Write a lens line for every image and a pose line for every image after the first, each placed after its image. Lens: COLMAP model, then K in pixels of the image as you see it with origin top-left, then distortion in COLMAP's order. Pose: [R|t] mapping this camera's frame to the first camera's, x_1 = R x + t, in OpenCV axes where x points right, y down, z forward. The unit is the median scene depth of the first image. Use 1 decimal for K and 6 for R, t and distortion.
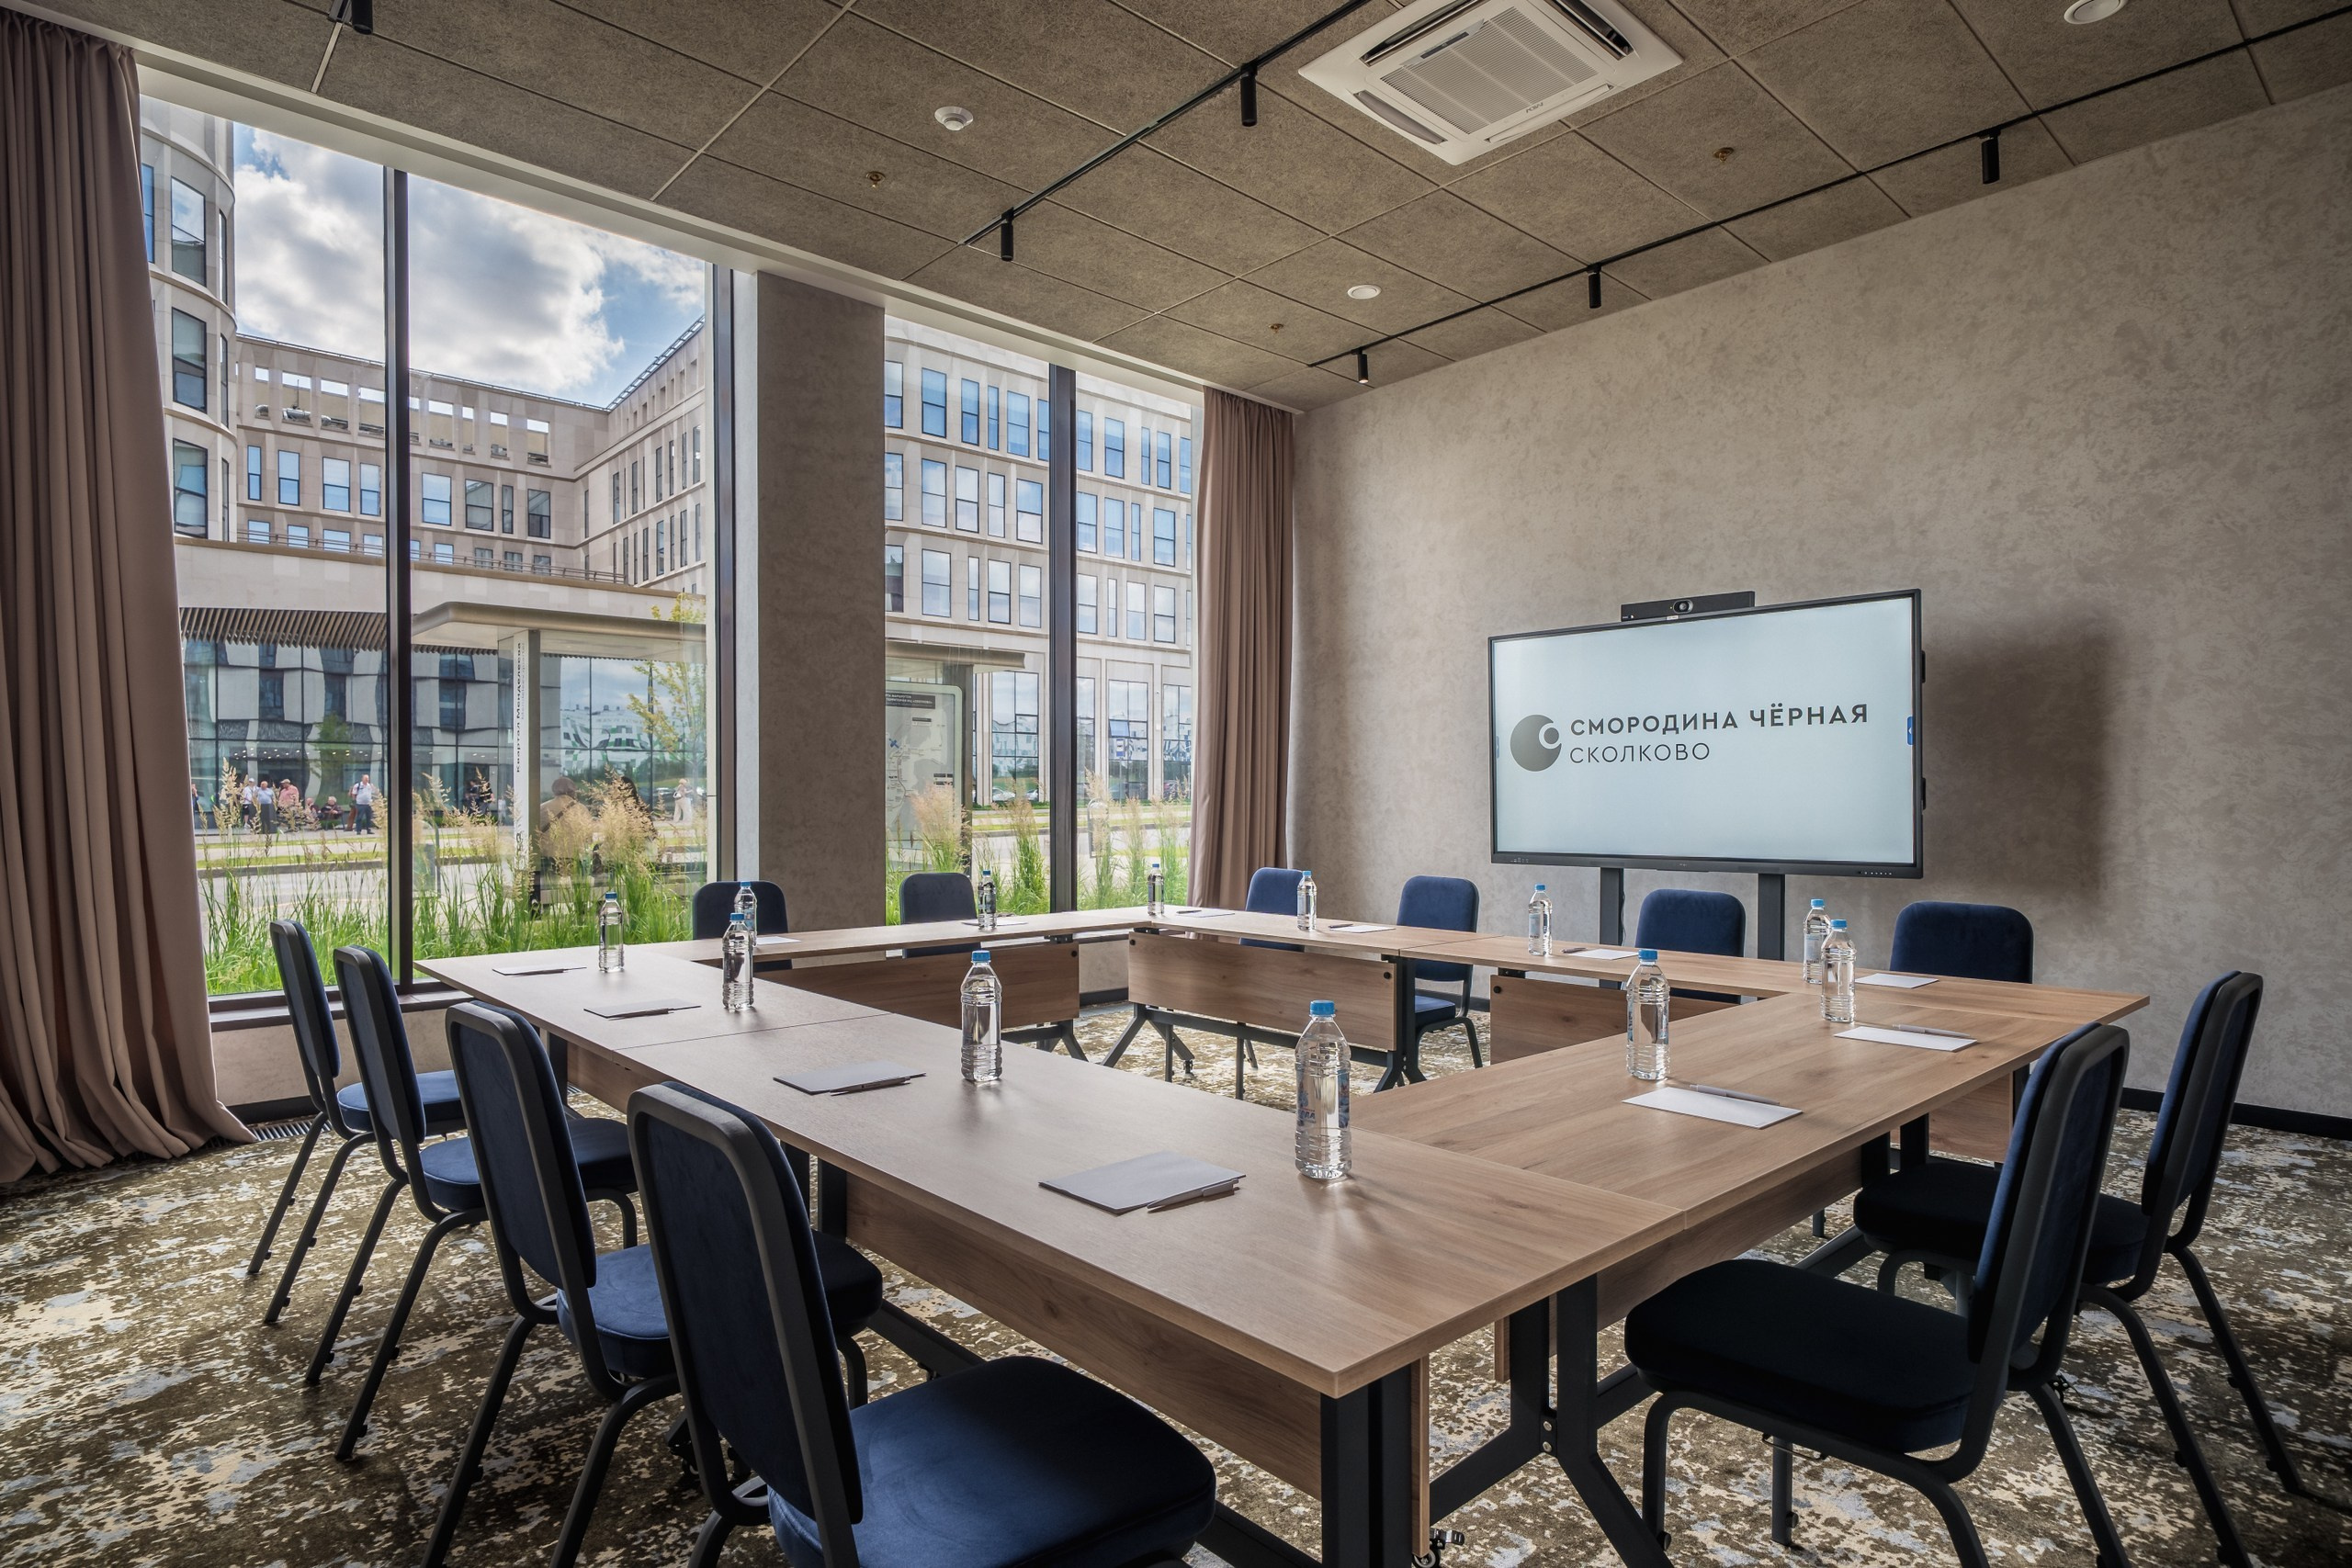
lens RADIAL K [[1202.8, 0, 1148.1], [0, 1202.8, 791.2], [0, 0, 1]] dist [-0.000432, 0.000708]
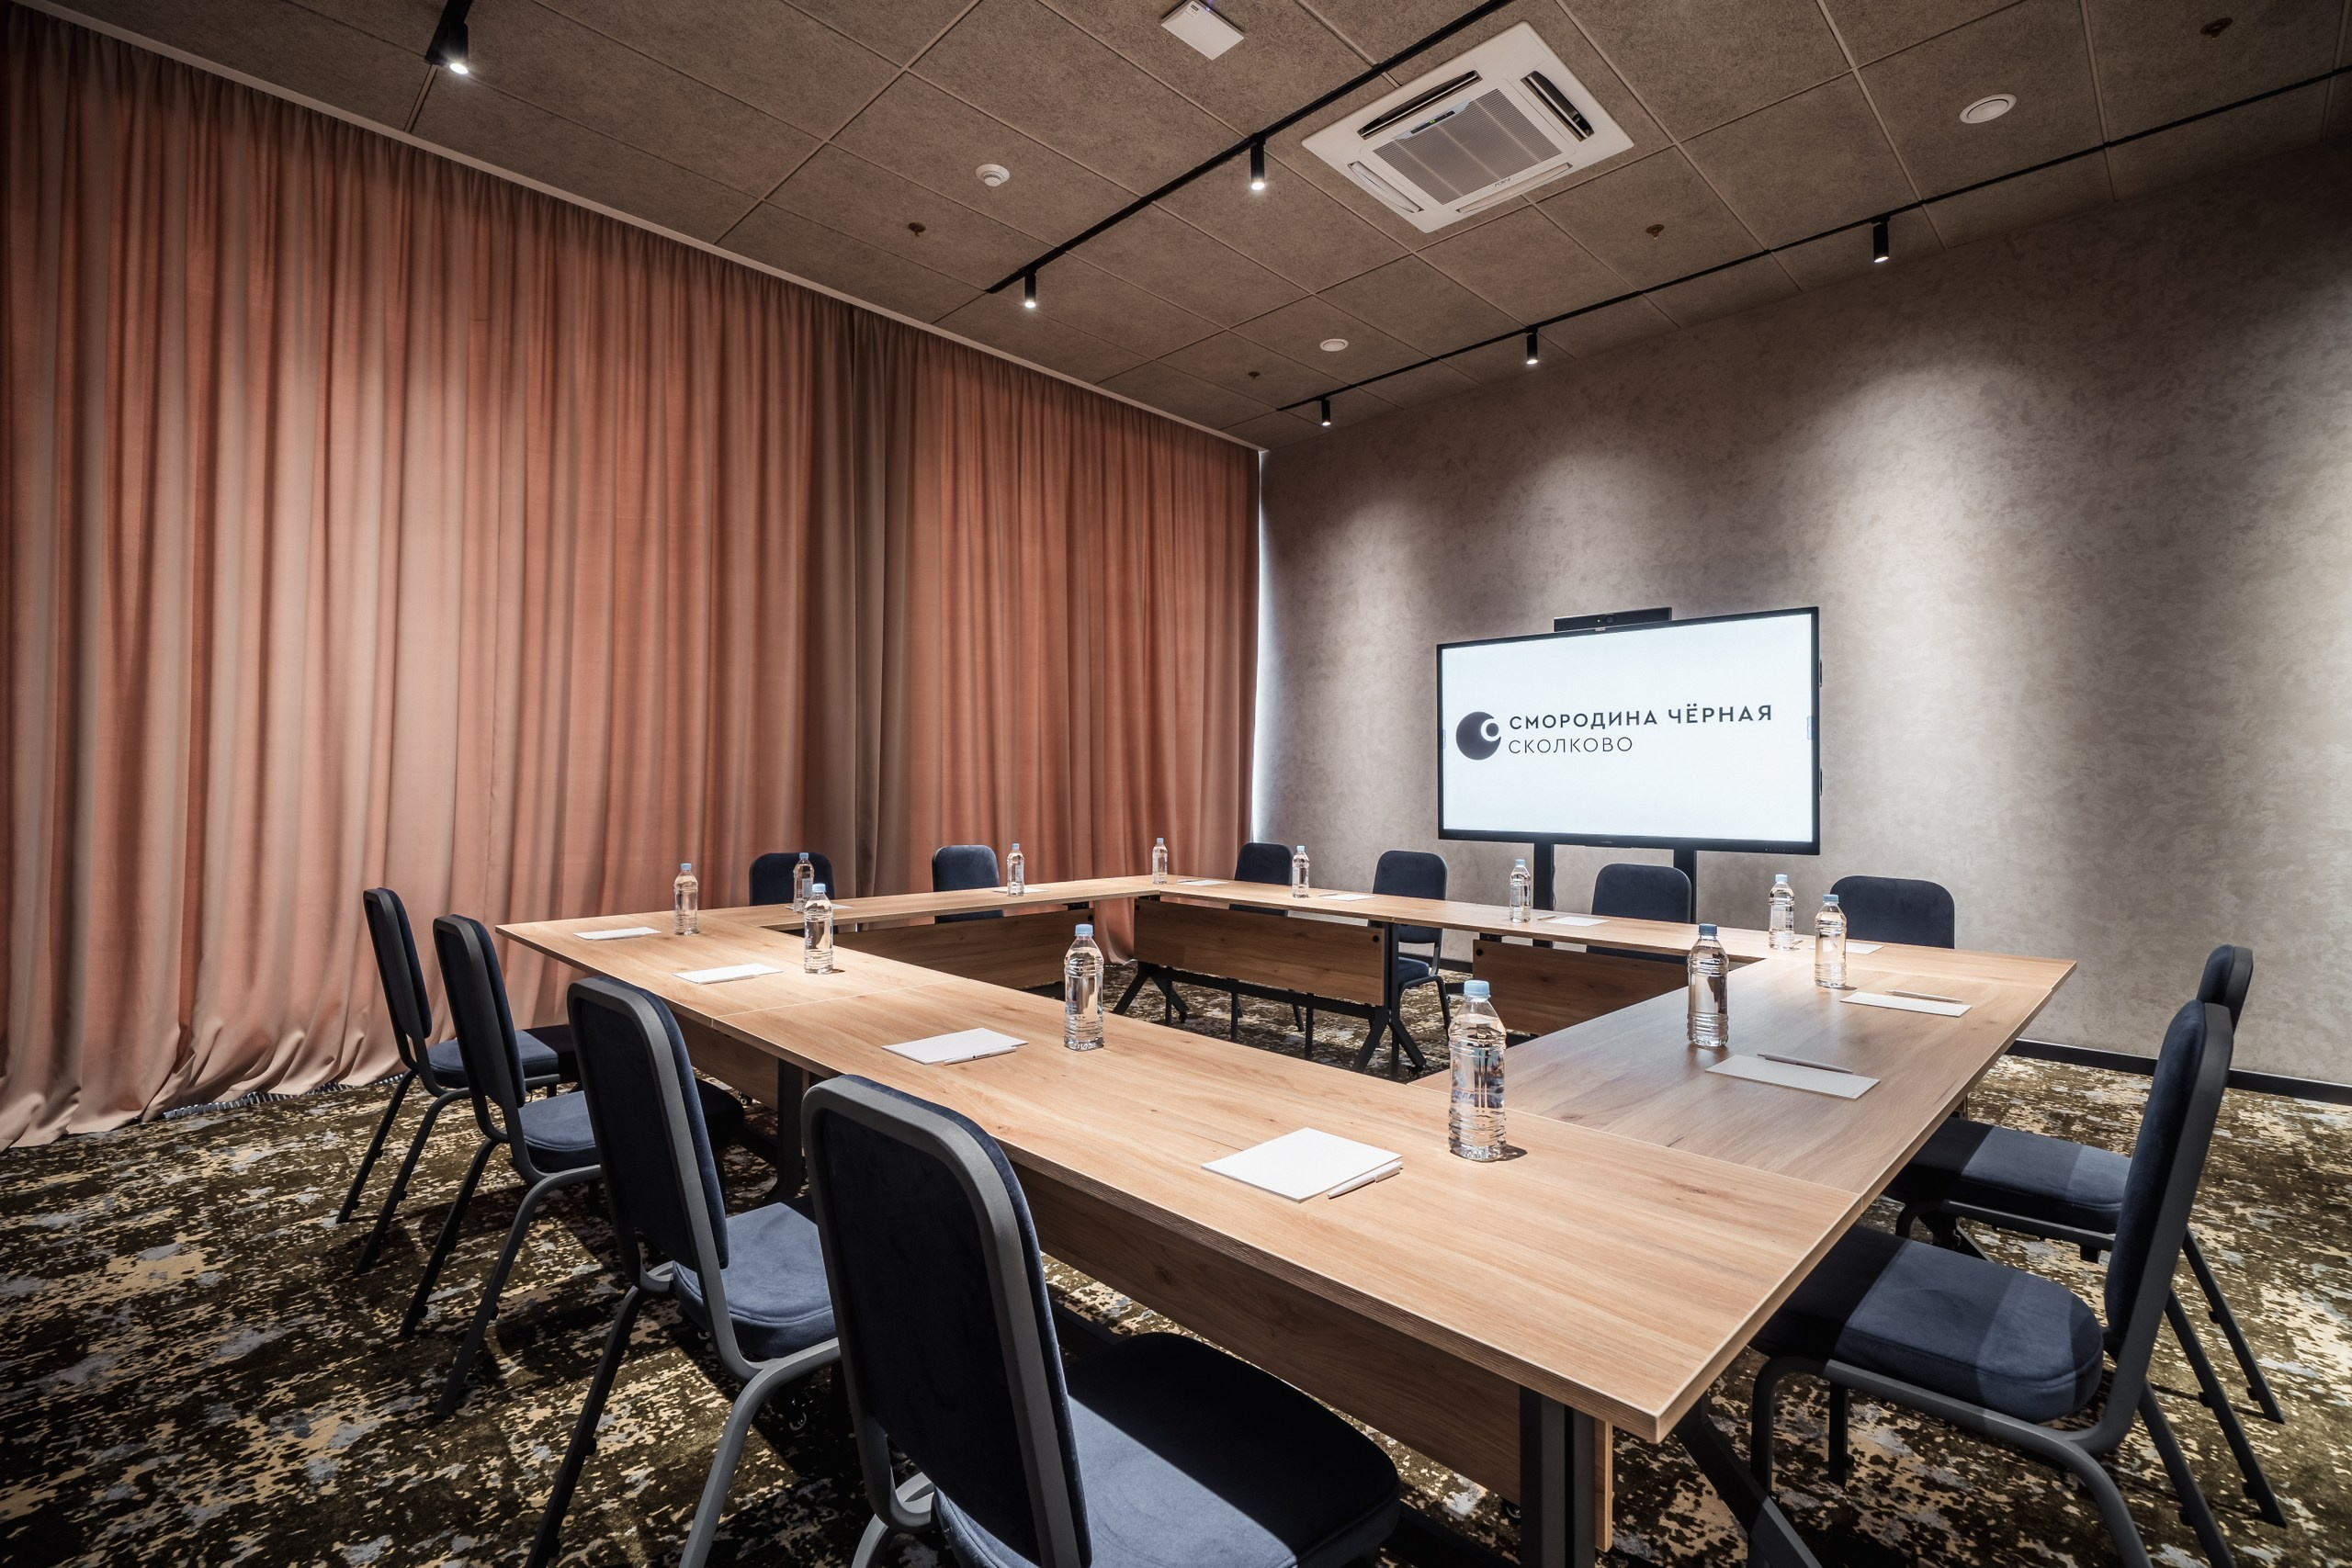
lens RADIAL K [[1010.8, 0, 1144.3], [0, 1010.8, 765.9], [0, 0, 1]] dist [0.000004, 0.000310]
pose [[0.999008, 0.008738, 0.043676, -0.086404], [-0.008318, 0.999917, -0.009793, 0.002118], [-0.043758, 0.009420, 0.998998, 0.082339]]
